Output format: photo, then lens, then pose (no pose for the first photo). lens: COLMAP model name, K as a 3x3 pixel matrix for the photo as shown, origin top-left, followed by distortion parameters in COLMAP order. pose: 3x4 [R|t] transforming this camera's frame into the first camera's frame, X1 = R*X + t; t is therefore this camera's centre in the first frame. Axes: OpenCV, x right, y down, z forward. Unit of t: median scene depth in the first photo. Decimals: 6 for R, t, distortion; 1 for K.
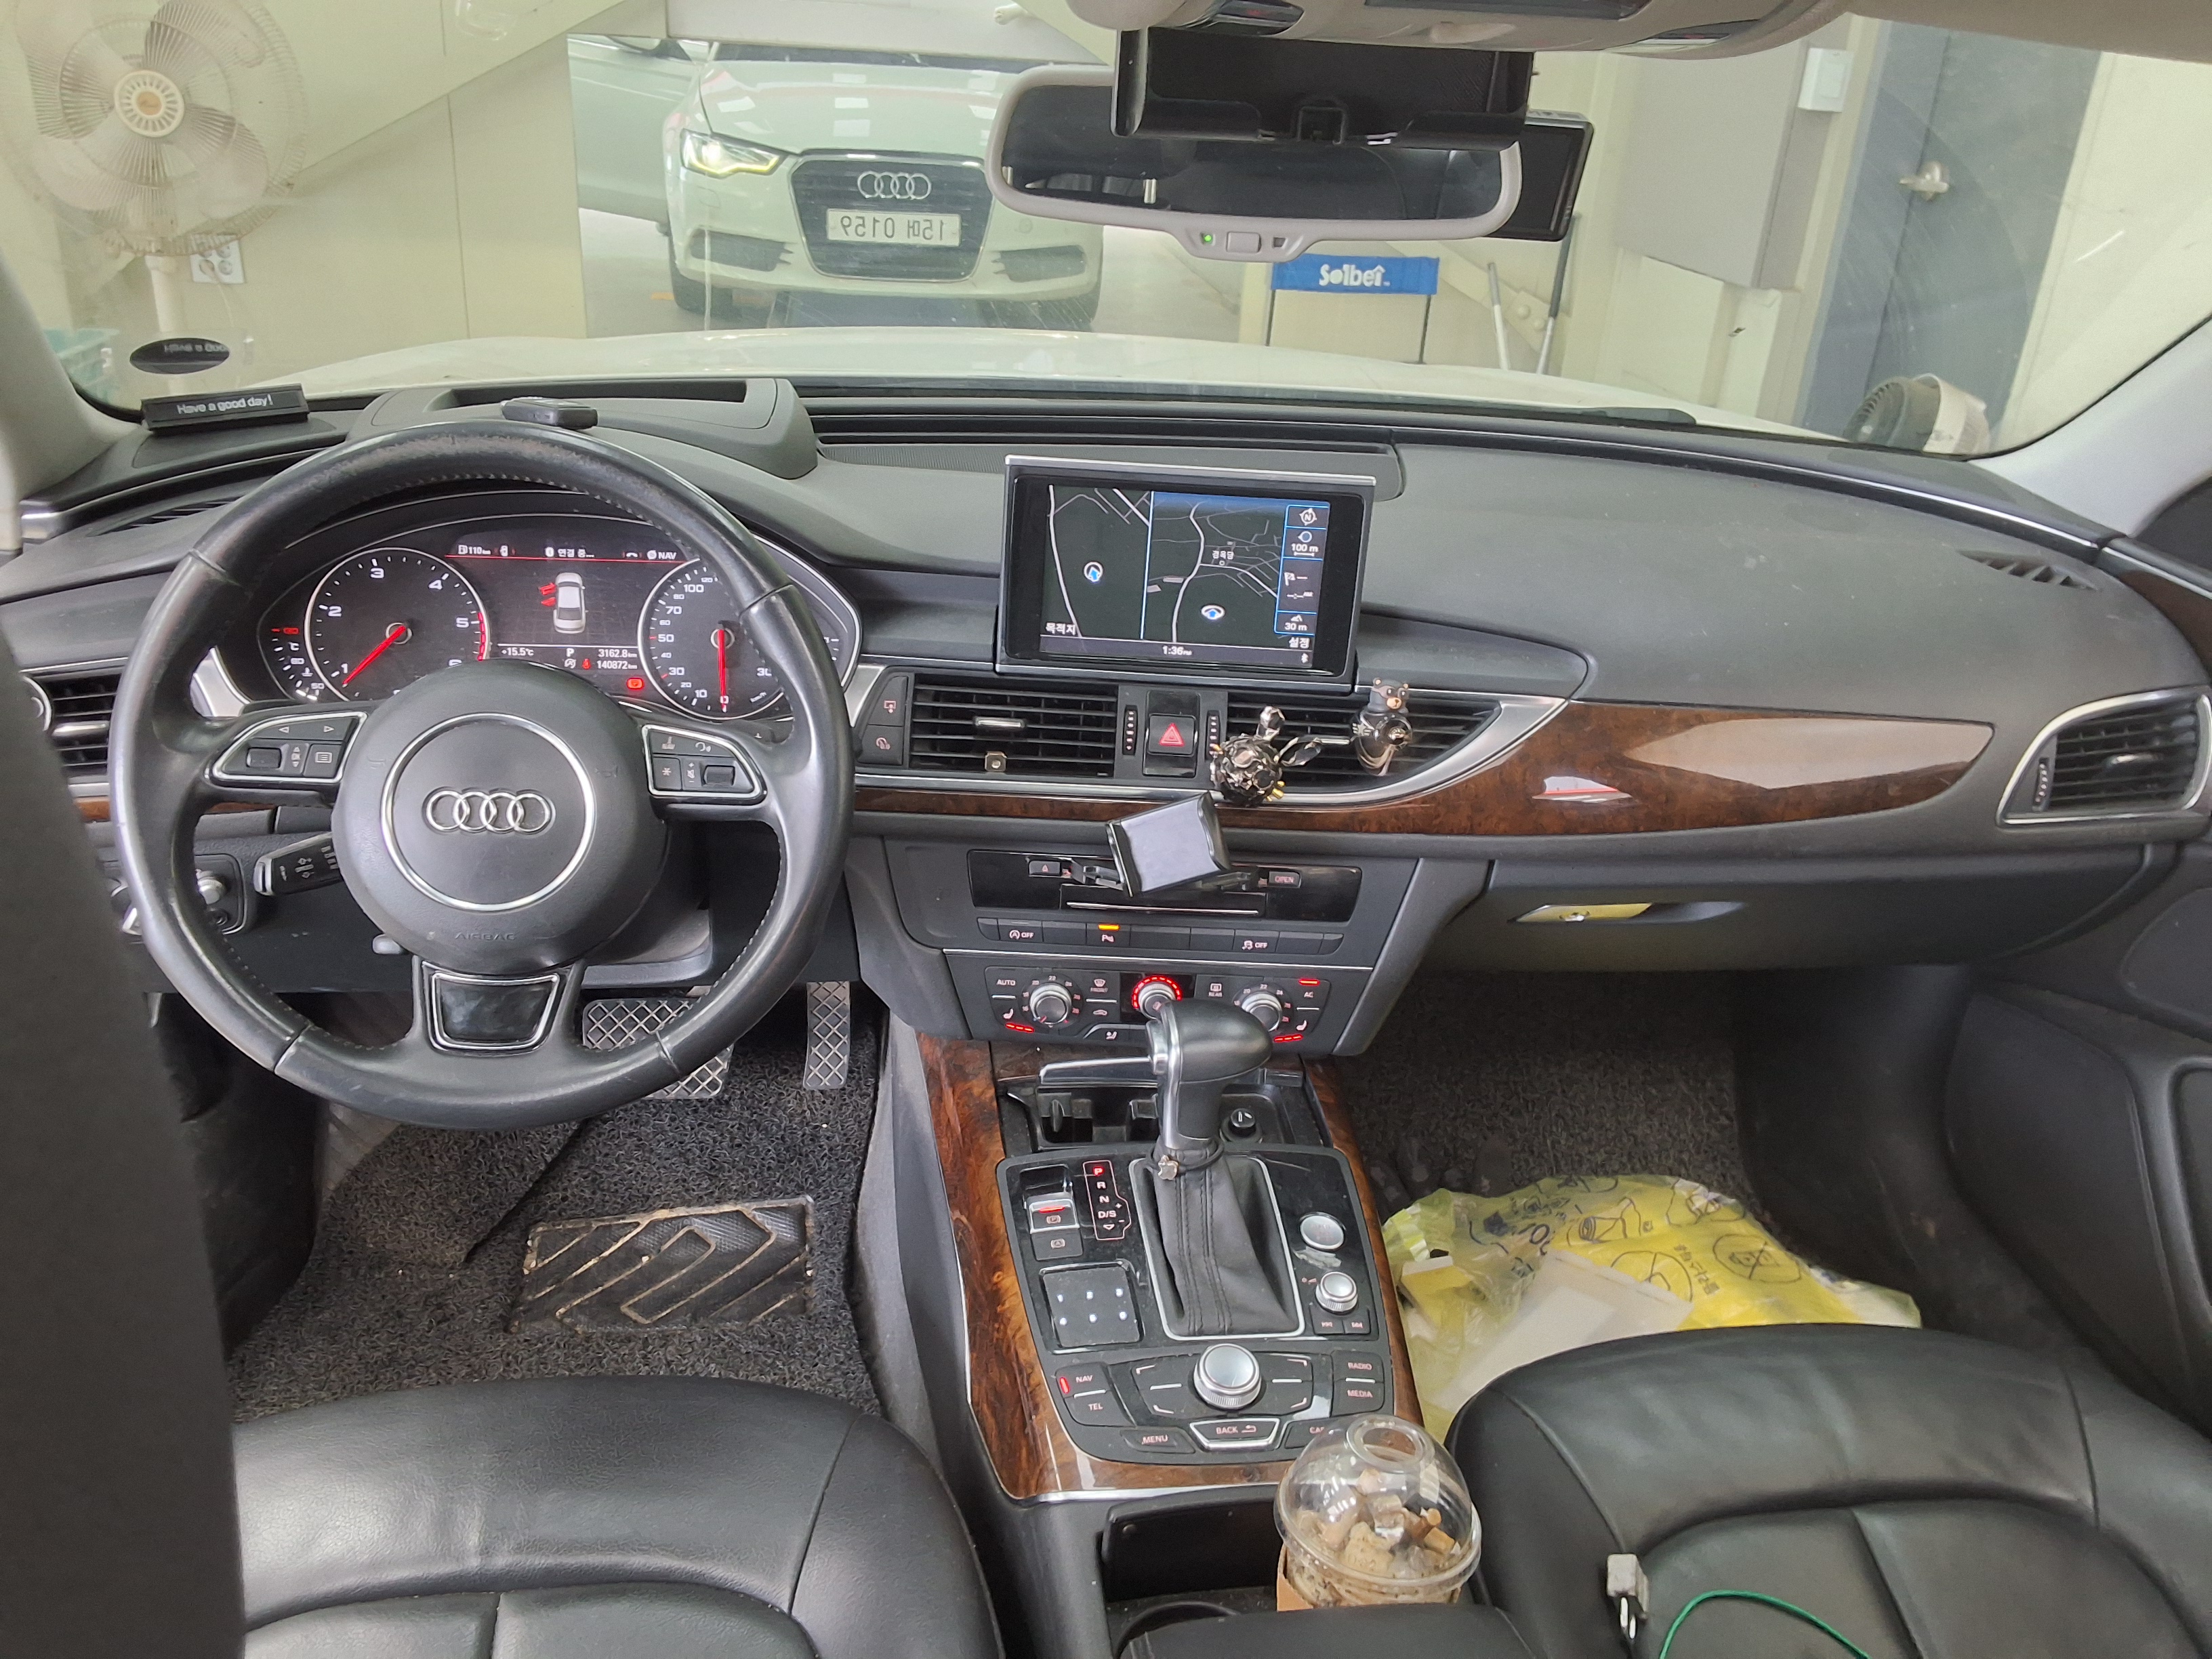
lens RADIAL K [[1721.2, 0, 1106.0], [0, 1721.2, 829.5], [0, 0, 1]] dist [0.079344, -0.136463]
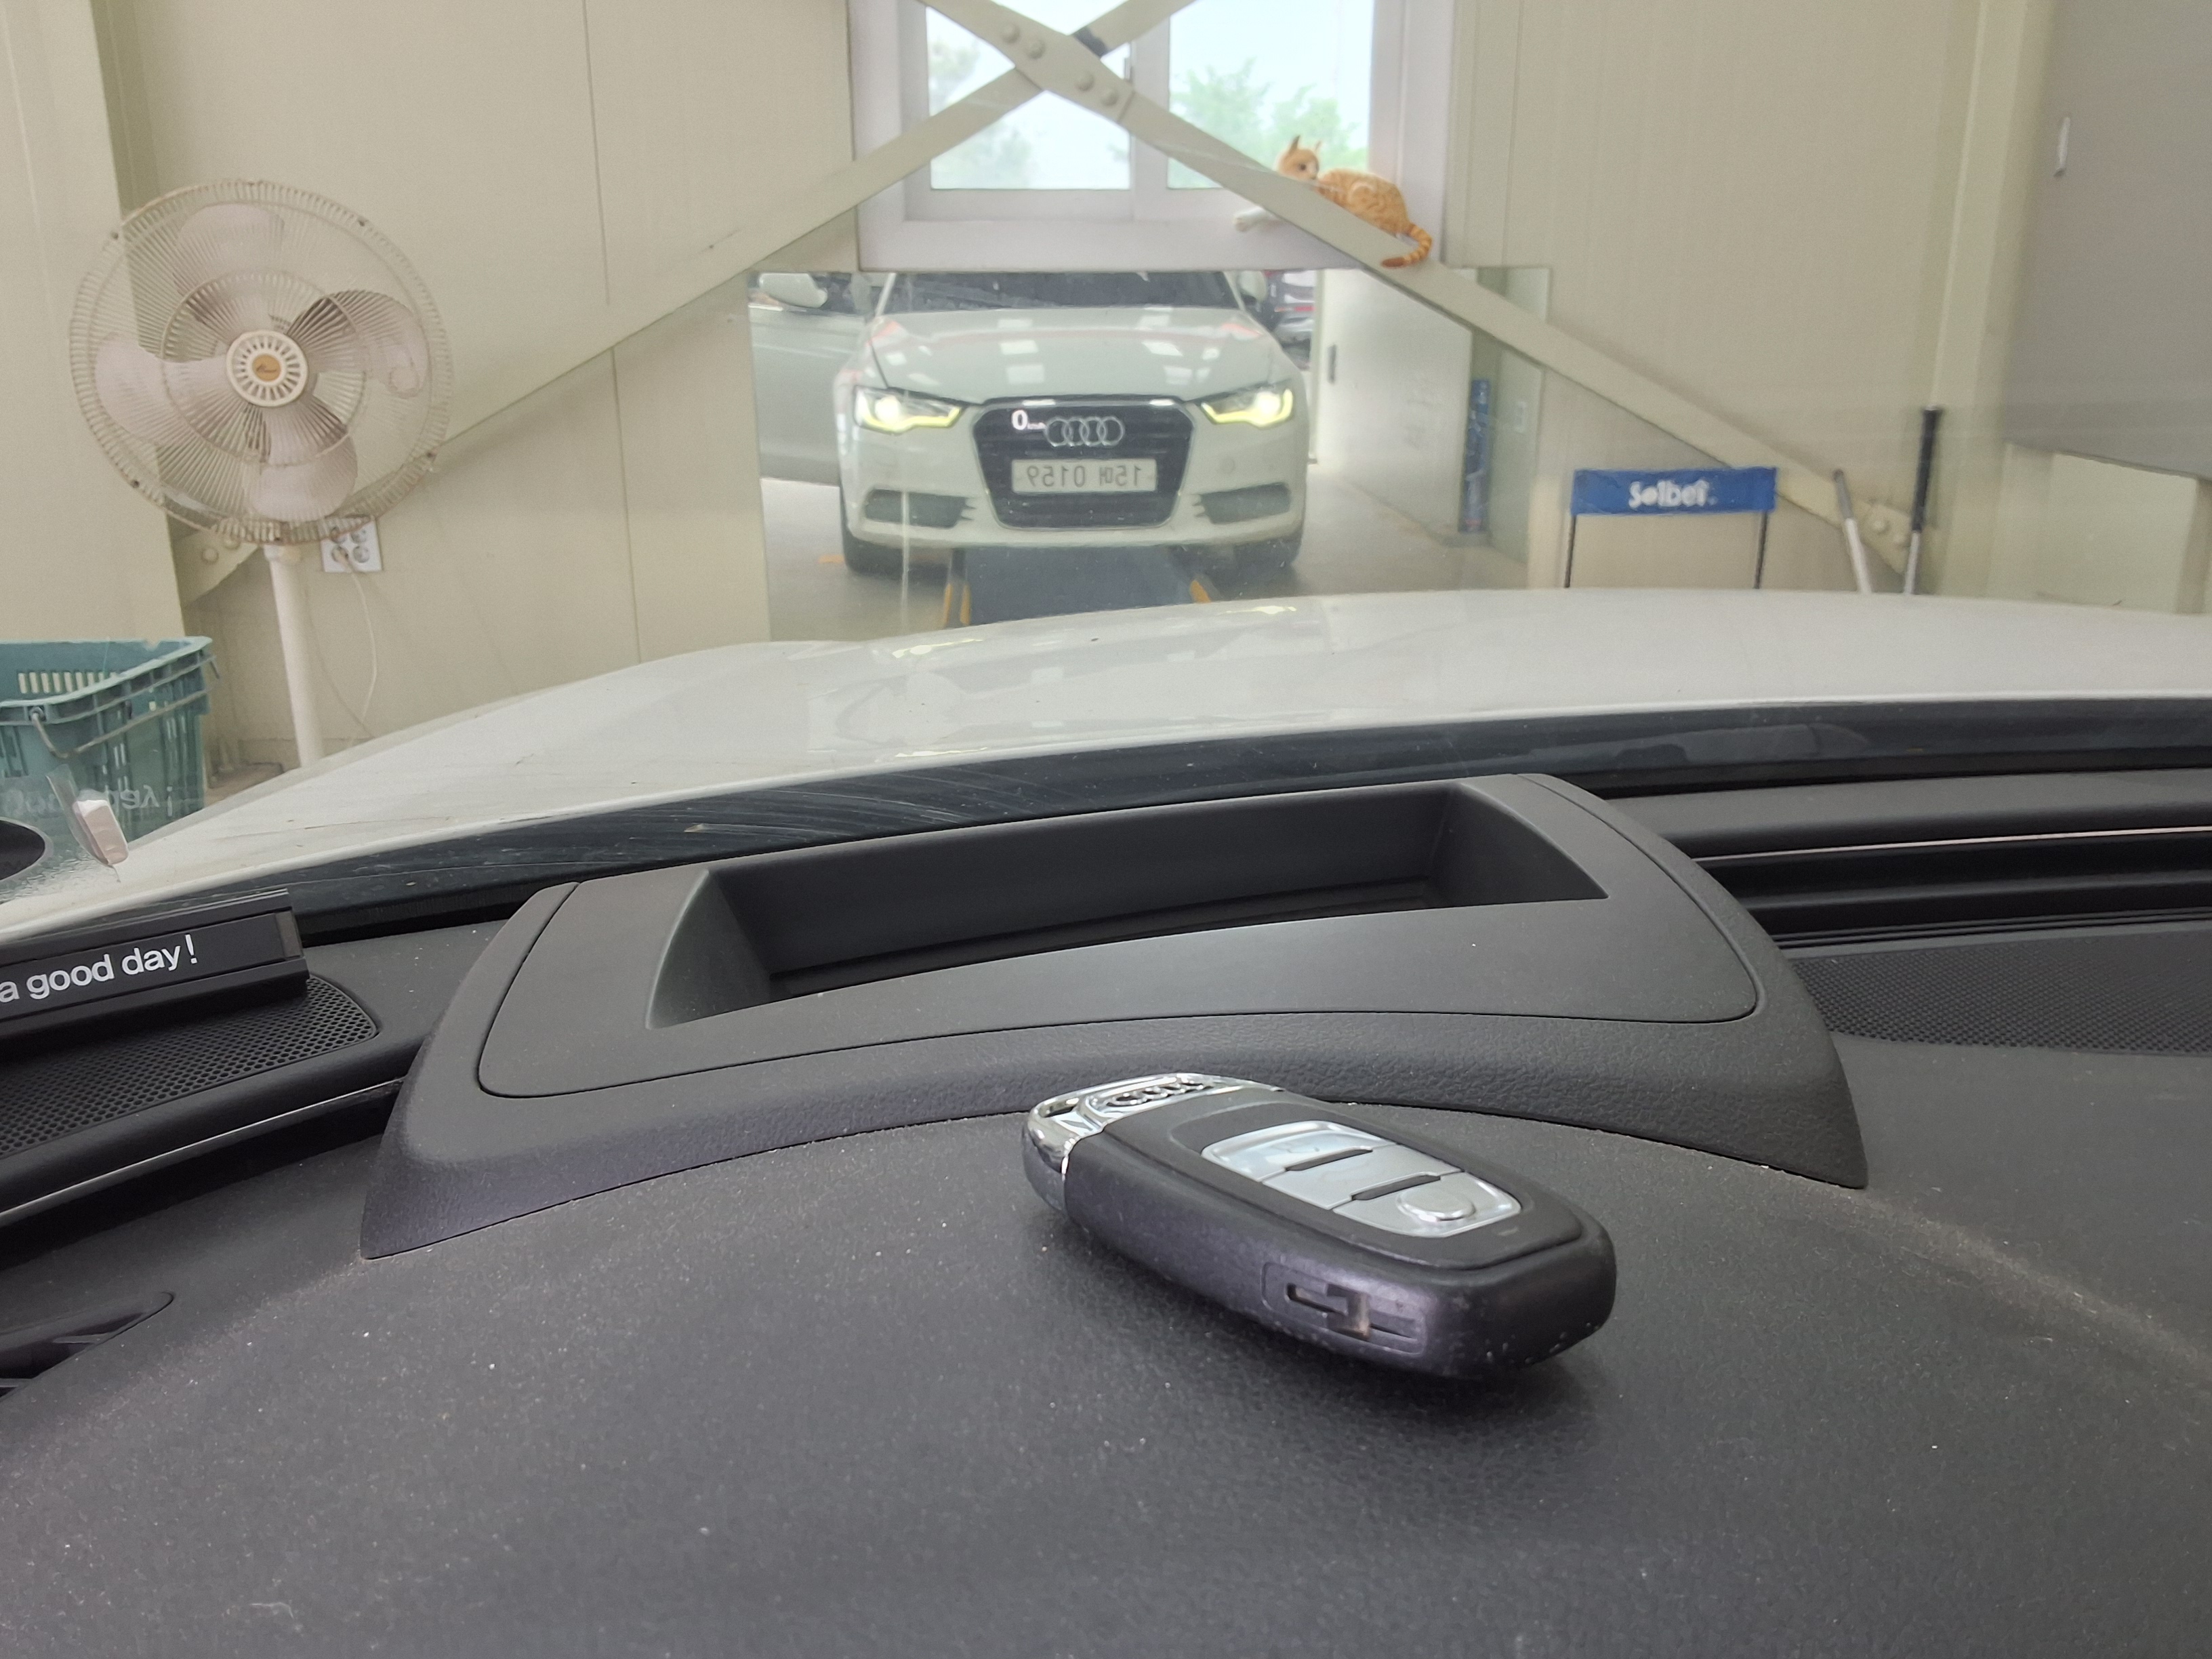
lens RADIAL K [[1748.1, 0, 1091.0], [0, 1748.1, 830.7], [0, 0, 1]] dist [0.124407, -0.218419]
pose [[0.995575, -0.036905, -0.086421, -0.046400], [0.025019, 0.990560, -0.134779, -0.037276], [0.090579, 0.132020, 0.987100, 0.113716]]
